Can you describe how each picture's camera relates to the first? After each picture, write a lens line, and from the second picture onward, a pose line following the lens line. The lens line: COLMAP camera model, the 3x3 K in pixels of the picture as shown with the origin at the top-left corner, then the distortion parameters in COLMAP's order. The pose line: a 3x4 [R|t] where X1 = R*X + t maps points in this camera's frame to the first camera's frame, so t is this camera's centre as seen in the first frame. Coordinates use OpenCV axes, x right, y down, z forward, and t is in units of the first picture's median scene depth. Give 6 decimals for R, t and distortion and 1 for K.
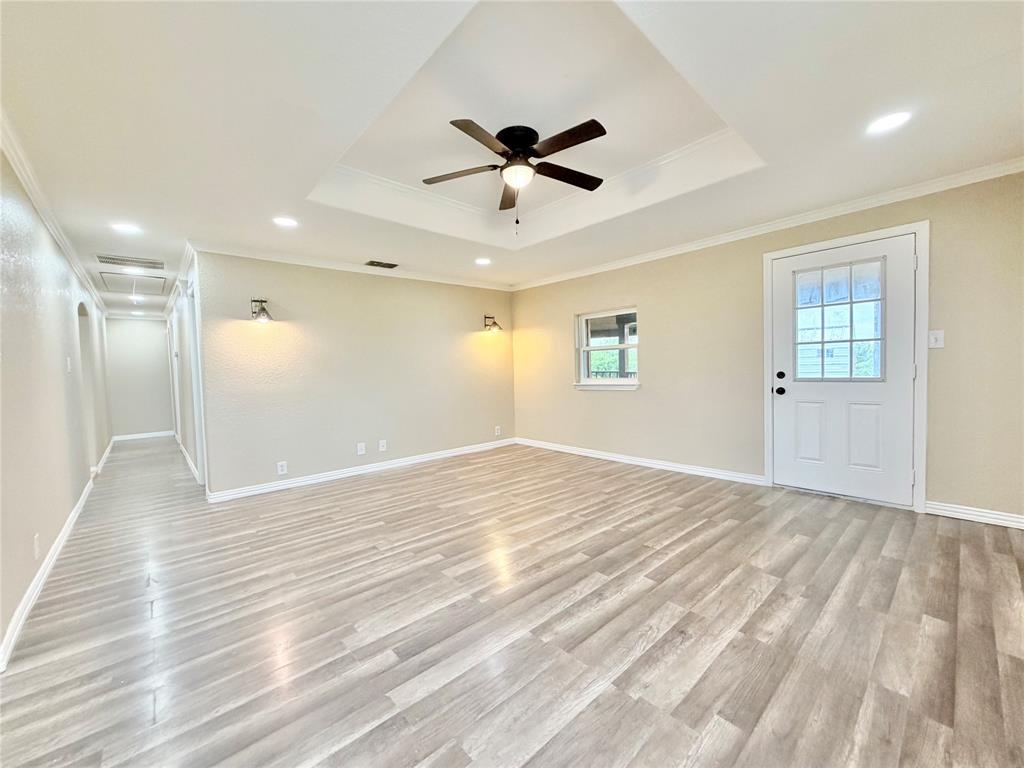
lens RADIAL K [[407.1, 0, 512.0], [0, 407.1, 384.0], [0, 0, 1]] dist [-0.000768, 0.000575]
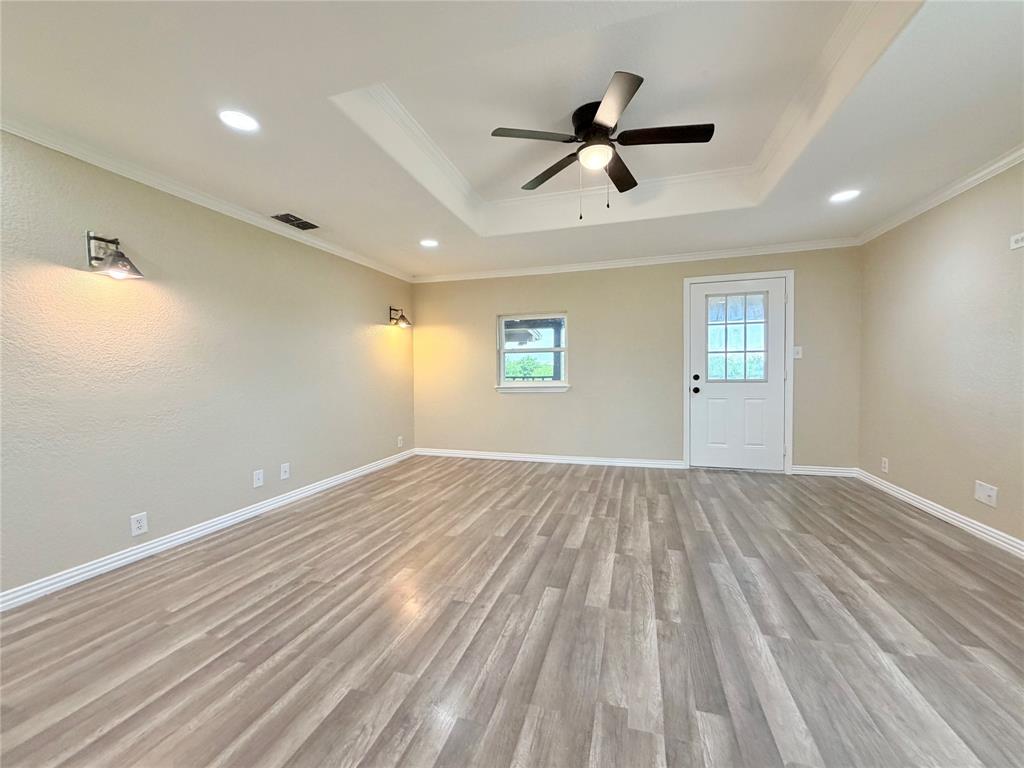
lens RADIAL K [[407.1, 0, 512.0], [0, 407.1, 384.0], [0, 0, 1]] dist [-0.000768, 0.000575]
pose [[0.858181, 0.003544, 0.513334, -0.544150], [0.006928, 0.999805, -0.018486, 0.020457], [-0.513300, 0.019421, 0.857990, 0.269975]]
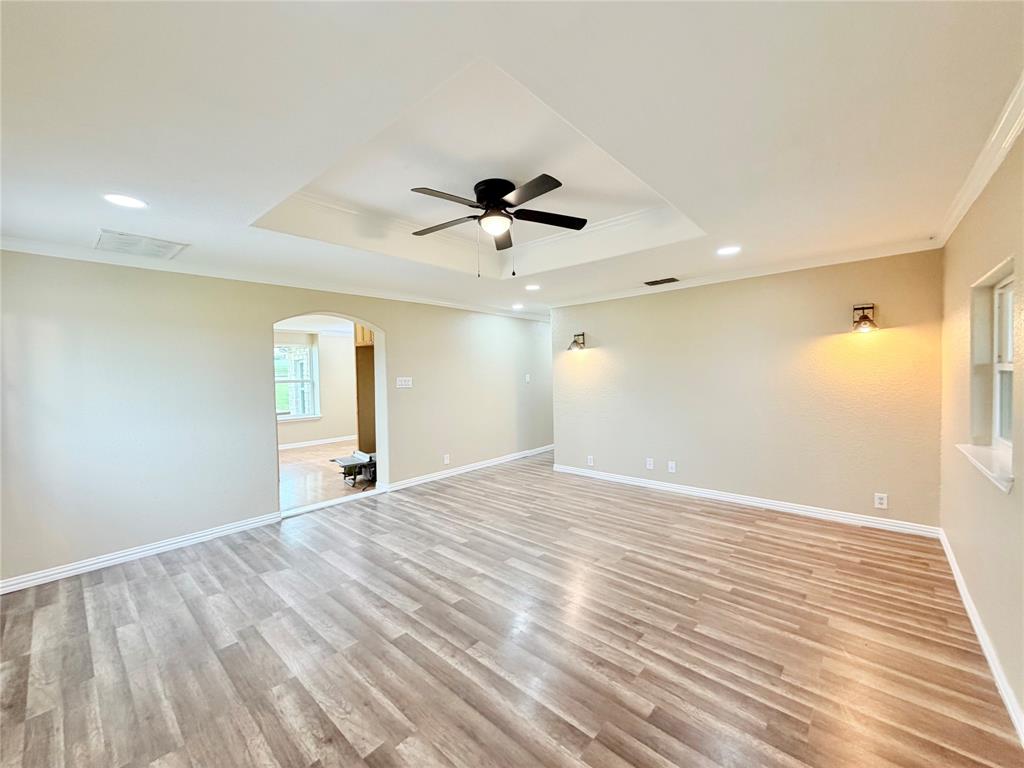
lens RADIAL K [[407.1, 0, 512.0], [0, 407.1, 384.0], [0, 0, 1]] dist [-0.000768, 0.000575]
pose [[0.113622, 0.055128, -0.991993, 0.934808], [-0.021746, 0.998358, 0.052991, -0.140296], [0.993286, 0.015551, 0.114635, 0.807566]]
